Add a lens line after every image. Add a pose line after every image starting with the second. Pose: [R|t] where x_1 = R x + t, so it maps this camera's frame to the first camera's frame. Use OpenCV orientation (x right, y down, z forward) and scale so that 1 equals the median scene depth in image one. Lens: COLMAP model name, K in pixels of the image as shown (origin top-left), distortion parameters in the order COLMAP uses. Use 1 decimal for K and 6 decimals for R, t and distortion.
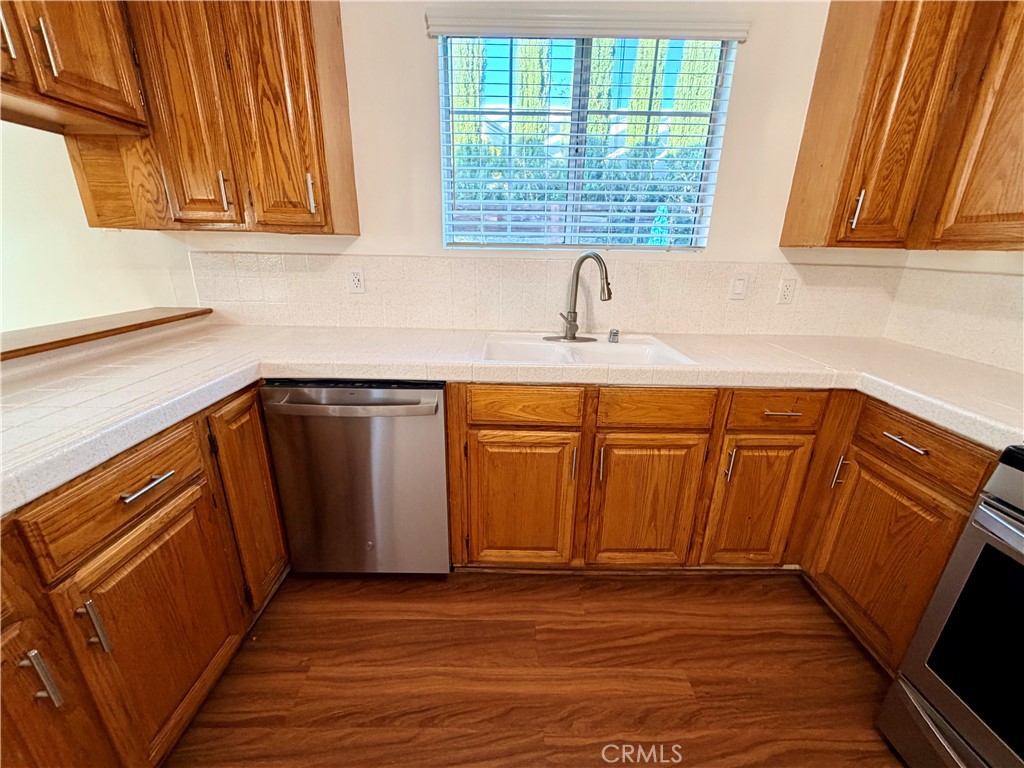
lens RADIAL K [[404.9, 0, 512.0], [0, 404.9, 384.0], [0, 0, 1]] dist [0.000023, -0.000395]
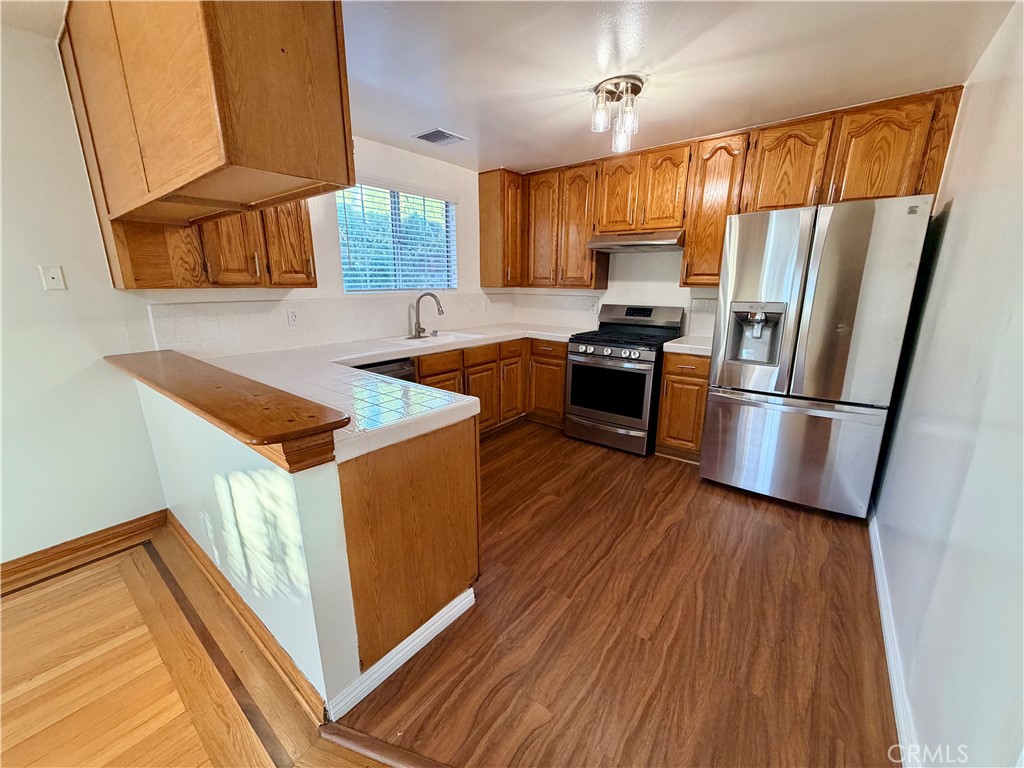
lens RADIAL K [[404.9, 0, 512.0], [0, 404.9, 384.0], [0, 0, 1]] dist [0.000023, -0.000395]
pose [[0.615701, -0.209316, 0.759671, -1.357480], [0.257007, 0.964697, 0.057508, 0.130863], [-0.744889, 0.159832, 0.647760, -0.661179]]
